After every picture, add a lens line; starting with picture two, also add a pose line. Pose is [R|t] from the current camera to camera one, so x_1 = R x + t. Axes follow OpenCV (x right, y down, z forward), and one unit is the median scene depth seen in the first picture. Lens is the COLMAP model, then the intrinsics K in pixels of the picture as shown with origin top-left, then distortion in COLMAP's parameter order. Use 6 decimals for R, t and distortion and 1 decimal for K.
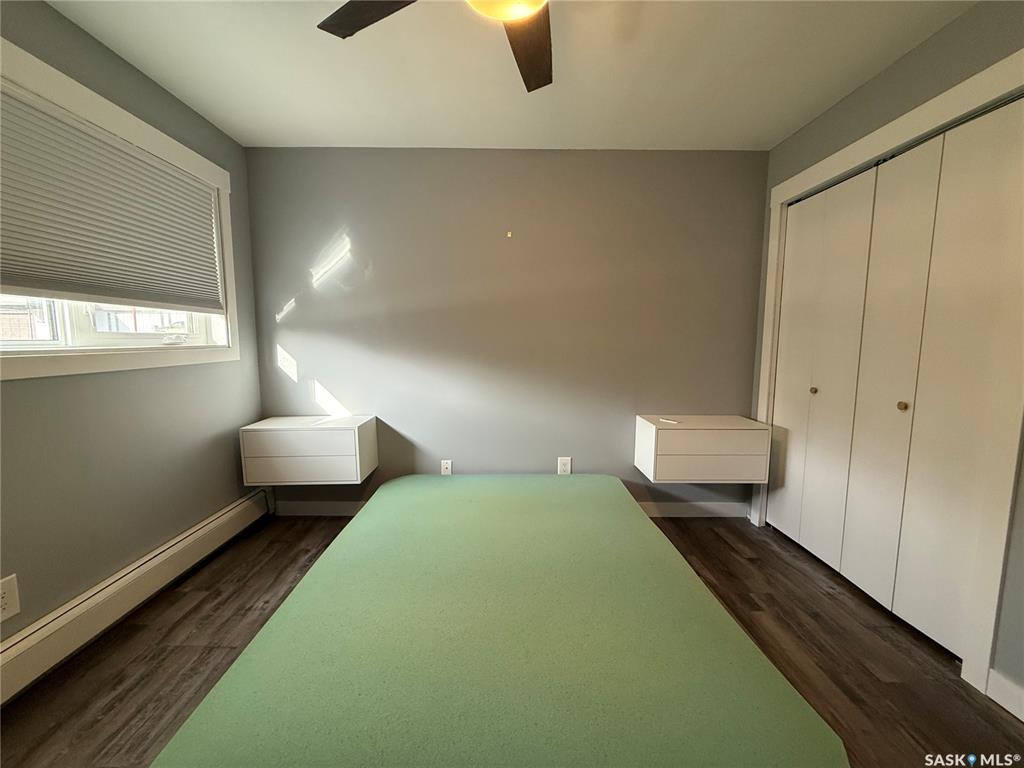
lens RADIAL K [[407.7, 0, 507.6], [0, 407.7, 383.3], [0, 0, 1]] dist [-0.000798, 0.000636]
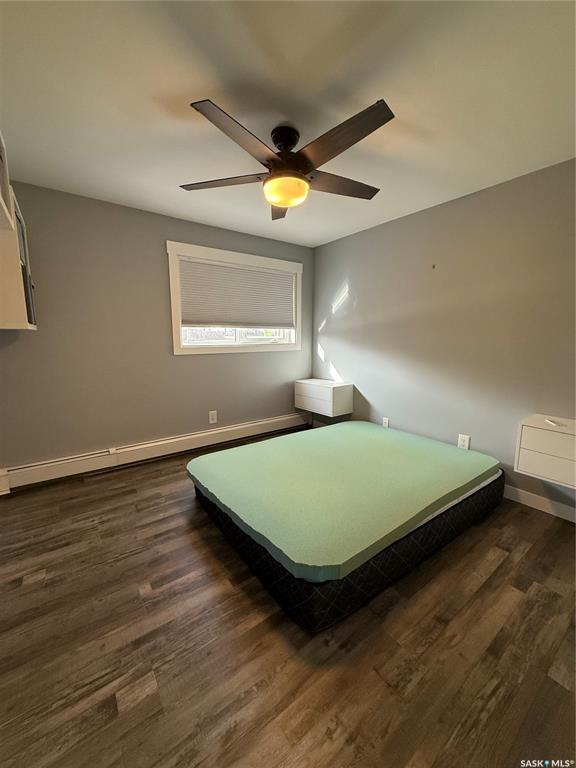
lens RADIAL K [[305.8, 0, 288.4], [0, 305.8, 380.8], [0, 0, 1]] dist [-0.000798, 0.000636]
pose [[0.589586, 0.115142, -0.799456, 0.595161], [-0.083712, 0.993168, 0.081305, -0.020209], [0.803356, 0.018988, 0.595197, -0.016519]]
